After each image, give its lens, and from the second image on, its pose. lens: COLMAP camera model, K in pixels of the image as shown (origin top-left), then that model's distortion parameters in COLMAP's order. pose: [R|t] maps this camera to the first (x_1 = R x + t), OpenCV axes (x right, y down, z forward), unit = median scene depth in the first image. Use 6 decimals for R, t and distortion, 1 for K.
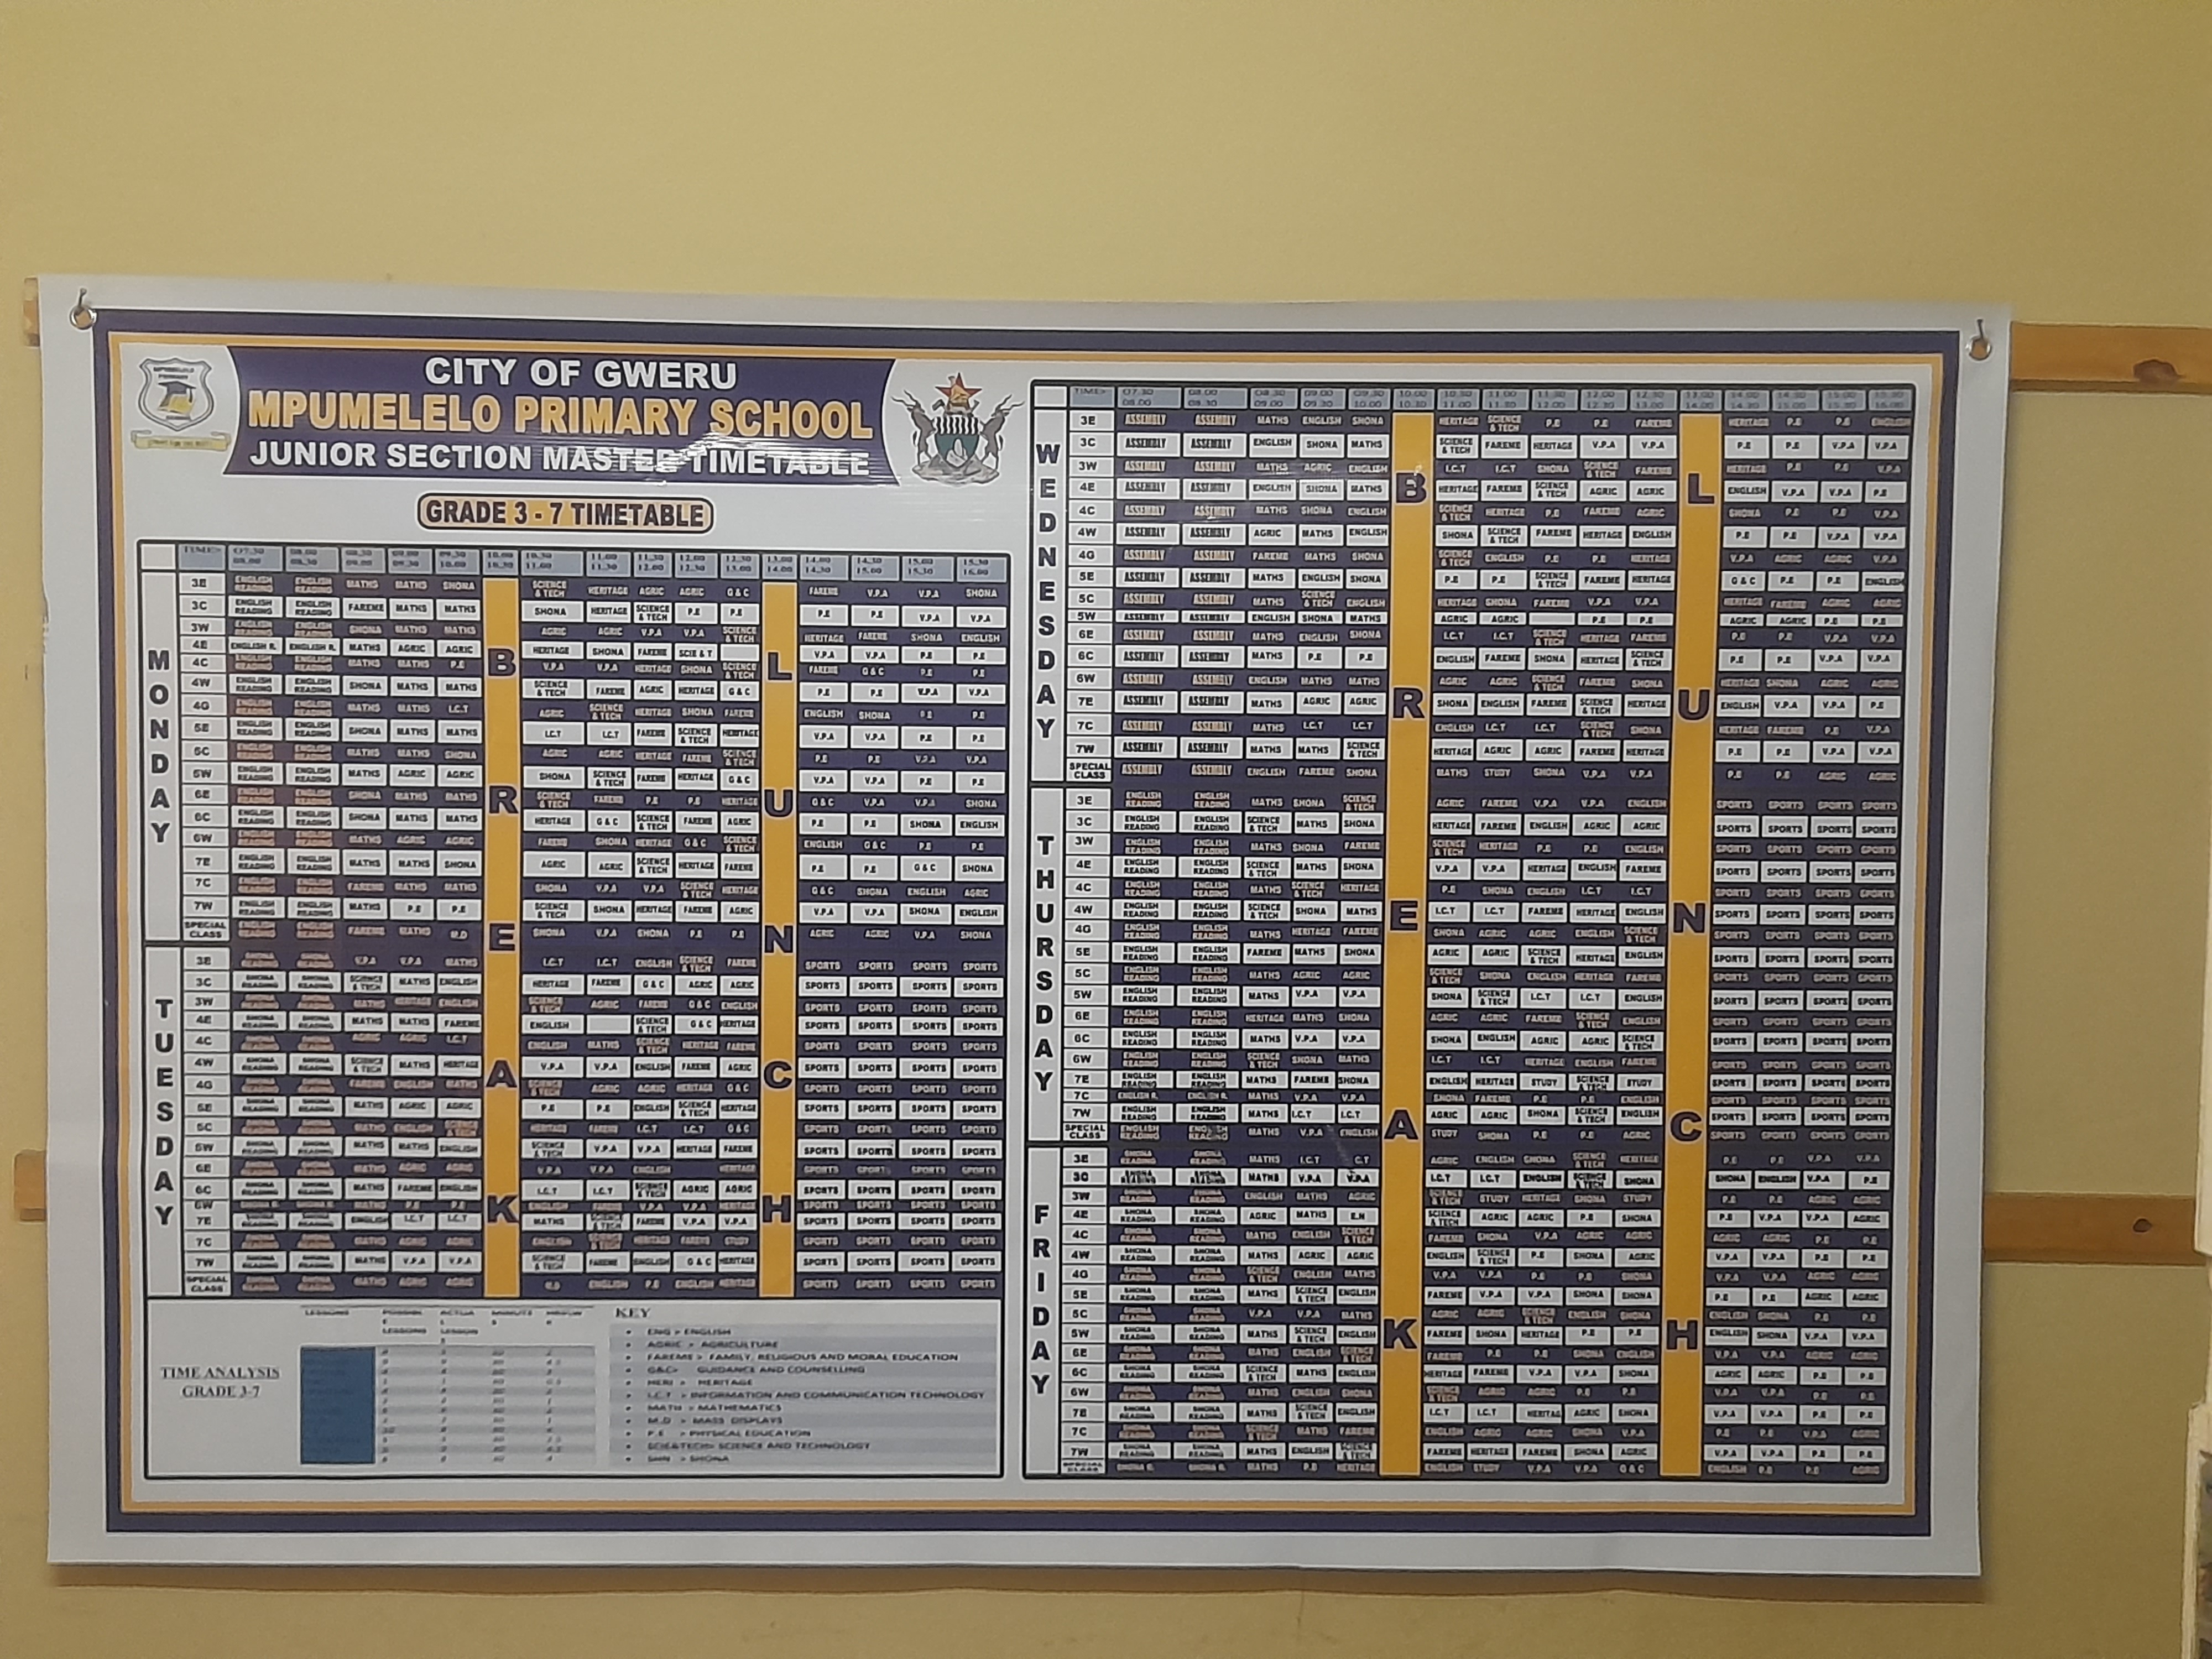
lens RADIAL K [[1618.8, 0, 1104.8], [0, 1618.8, 838.0], [0, 0, 1]] dist [0.023541, -0.000670]
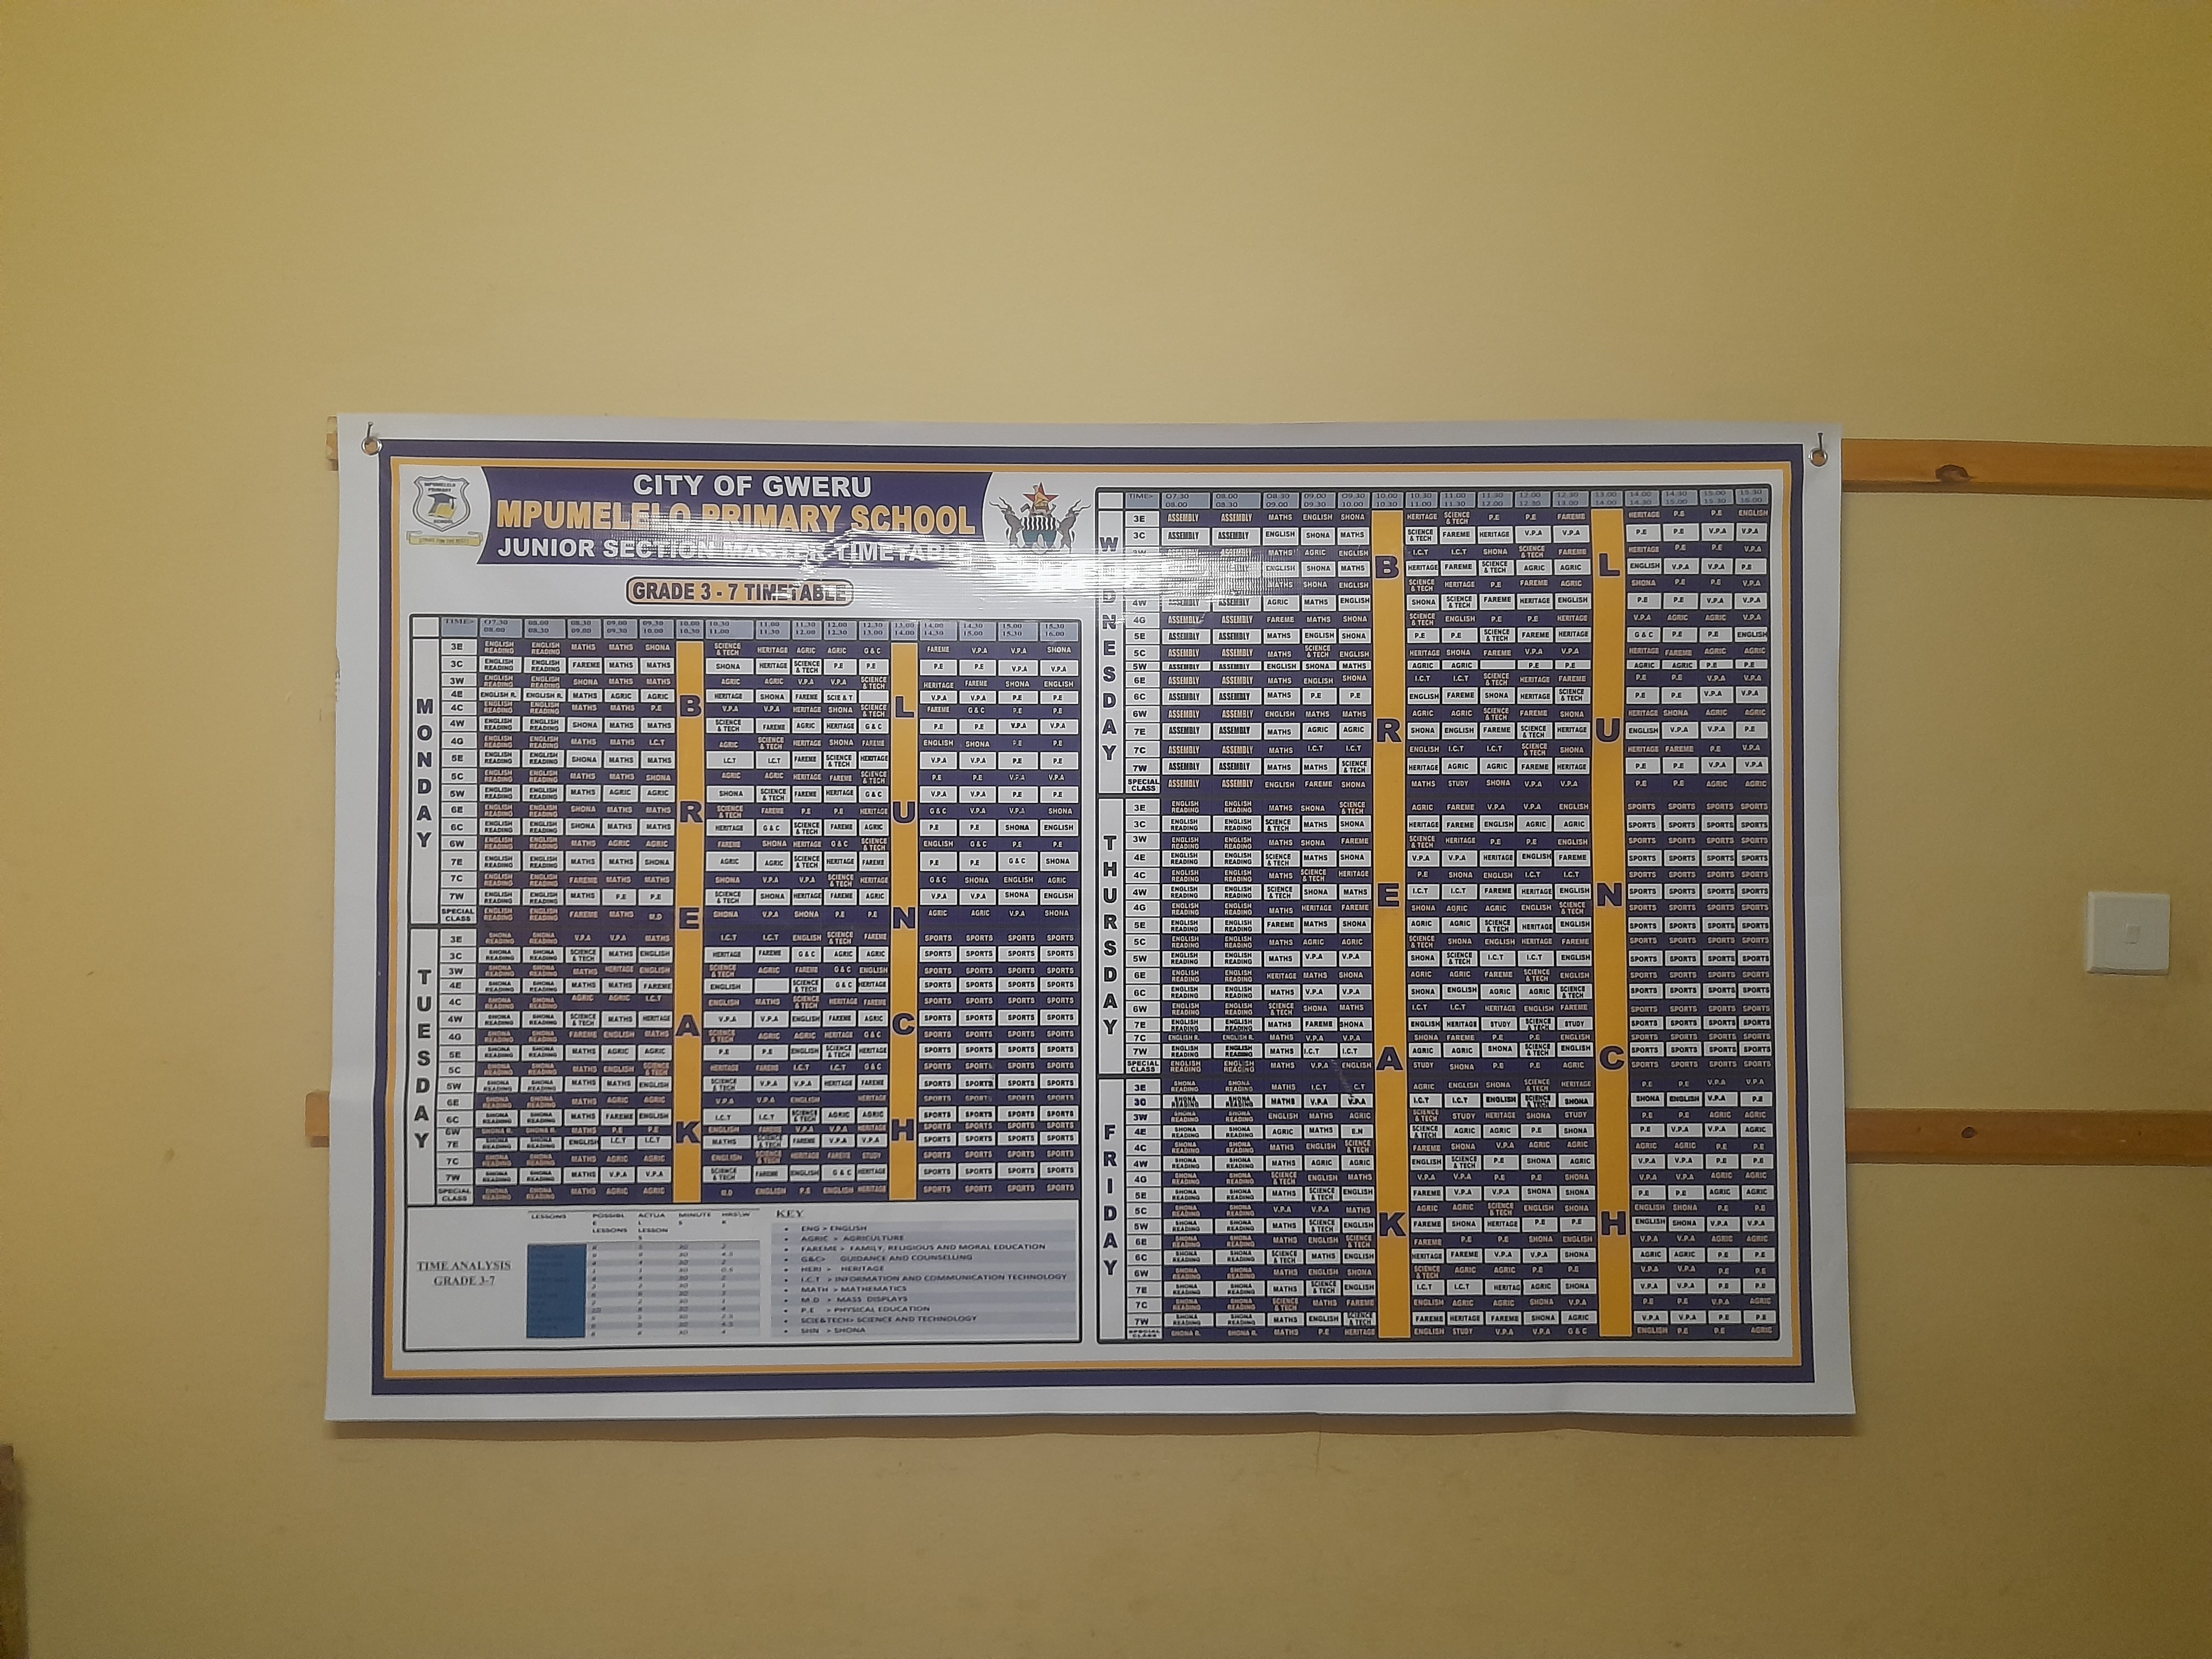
lens RADIAL K [[1618.8, 0, 1108.7], [0, 1618.8, 824.8], [0, 0, 1]] dist [0.023541, -0.000670]
pose [[0.999162, -0.009539, -0.039797, 0.013660], [0.009200, 0.999920, -0.008697, 0.001219], [0.039877, 0.008323, 0.999170, -0.286787]]
